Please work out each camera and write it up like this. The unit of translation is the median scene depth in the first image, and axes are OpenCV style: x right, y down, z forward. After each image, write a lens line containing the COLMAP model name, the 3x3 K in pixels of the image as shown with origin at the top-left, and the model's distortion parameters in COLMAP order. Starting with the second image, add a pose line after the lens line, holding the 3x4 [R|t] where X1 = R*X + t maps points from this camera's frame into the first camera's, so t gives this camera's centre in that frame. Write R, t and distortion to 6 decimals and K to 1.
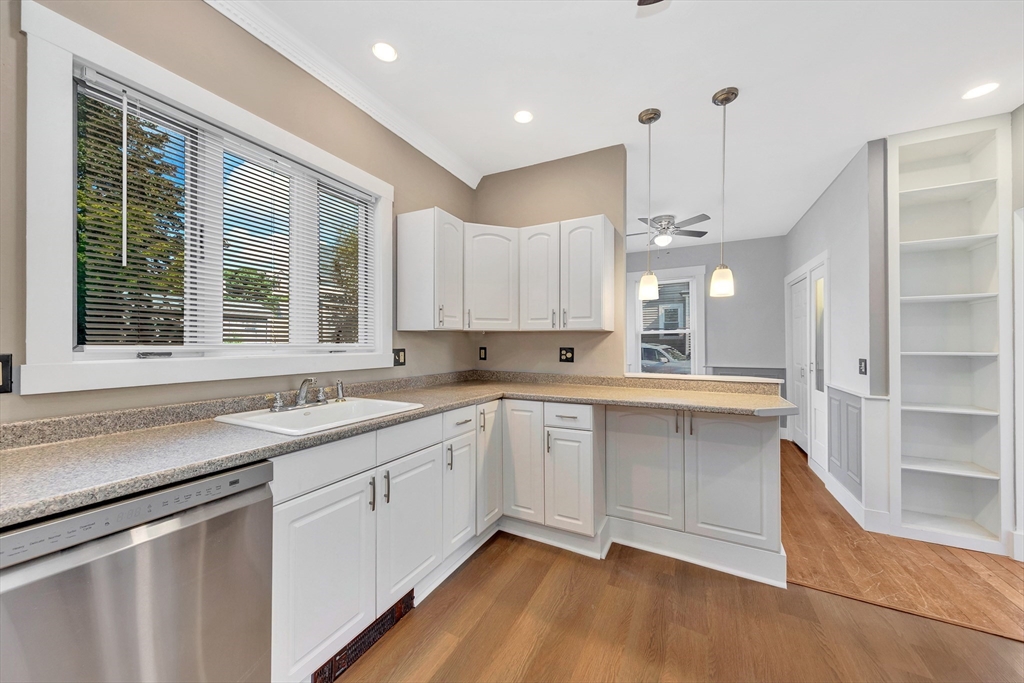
lens RADIAL K [[364.1, 0, 489.2], [0, 364.1, 342.0], [0, 0, 1]] dist [0.001155, -0.000114]
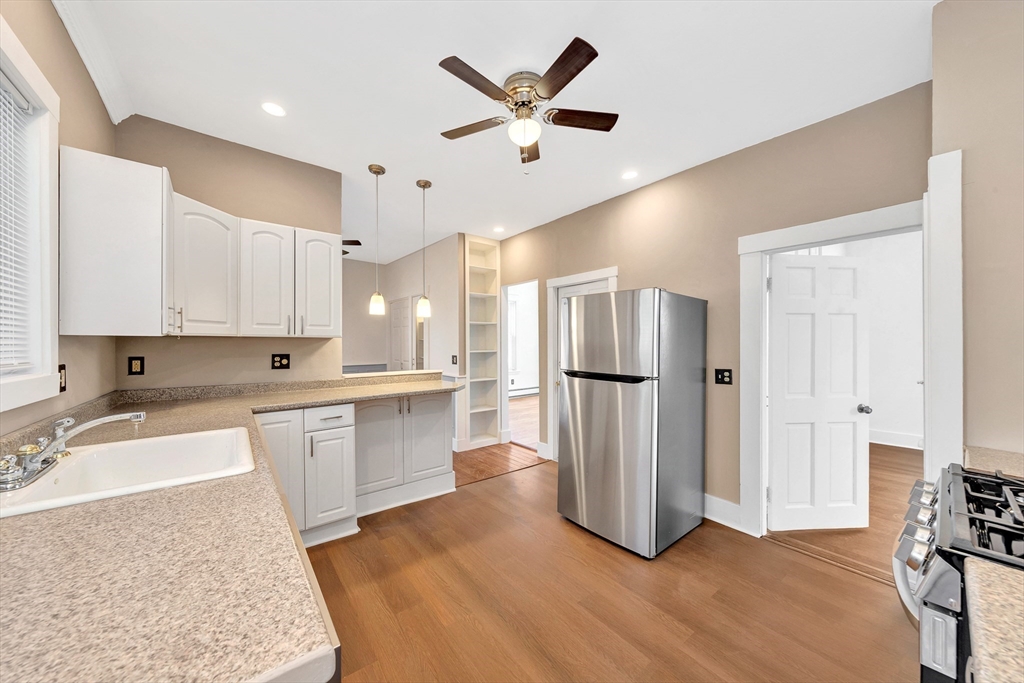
lens RADIAL K [[368.9, 0, 527.3], [0, 368.9, 341.1], [0, 0, 1]] dist [0.001283, 0.000087]
pose [[0.358916, 0.001331, 0.933369, -0.573056], [-0.001275, 0.999999, -0.000935, -0.023172], [-0.933369, -0.000854, 0.358917, 0.051610]]
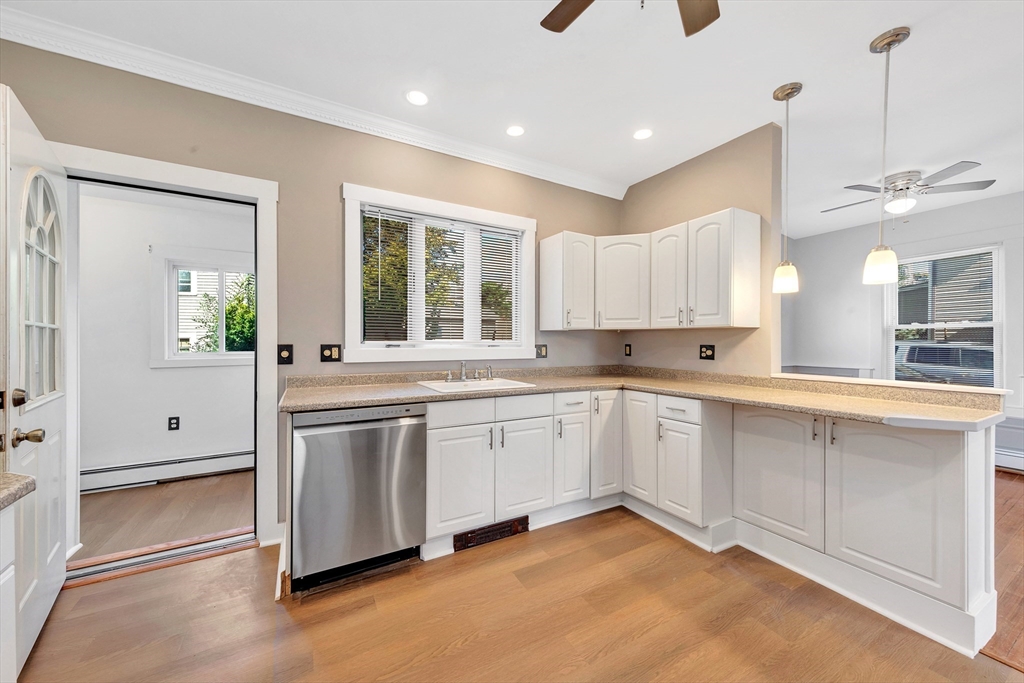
lens RADIAL K [[355.2, 0, 495.3], [0, 355.2, 342.0], [0, 0, 1]] dist [0.001248, -0.000019]
pose [[0.840262, 0.002814, -0.542173, 0.311609], [-0.000382, 0.999989, 0.004599, 0.003660], [0.542180, -0.003657, 0.840254, -0.148853]]
